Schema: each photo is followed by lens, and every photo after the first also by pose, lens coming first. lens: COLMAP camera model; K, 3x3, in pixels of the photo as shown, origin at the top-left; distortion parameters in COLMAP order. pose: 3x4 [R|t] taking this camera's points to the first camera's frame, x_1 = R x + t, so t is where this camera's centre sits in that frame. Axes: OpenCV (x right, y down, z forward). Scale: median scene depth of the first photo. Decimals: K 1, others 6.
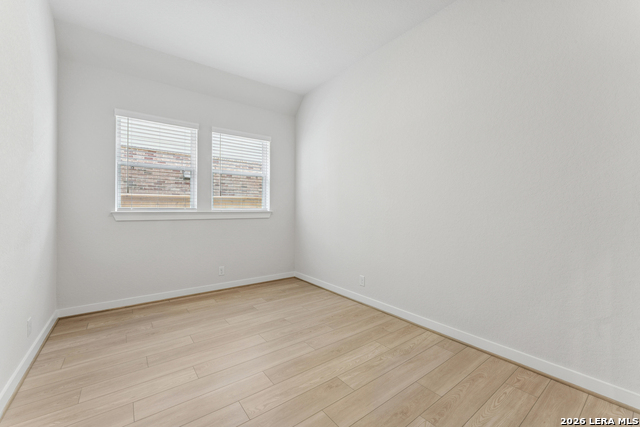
lens RADIAL K [[260.1, 0, 318.8], [0, 260.1, 210.1], [0, 0, 1]] dist [0.002590, -0.000150]
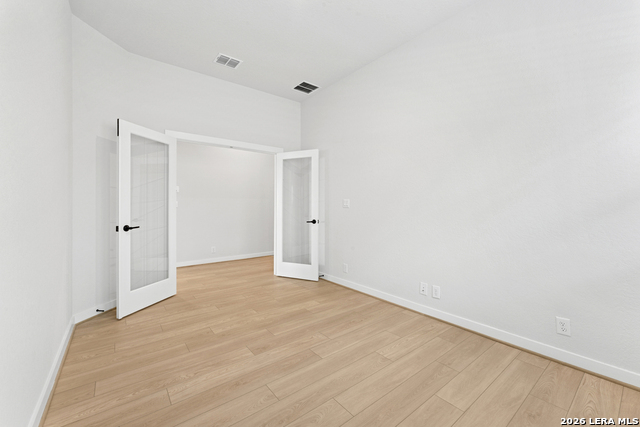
lens RADIAL K [[260.1, 0, 320.0], [0, 260.1, 210.4], [0, 0, 1]] dist [0.002590, -0.000150]
pose [[-0.999880, -0.000641, -0.015508, -0.173007], [-0.000803, 0.999945, 0.010410, 0.002405], [0.015501, 0.010421, -0.999826, 1.895200]]
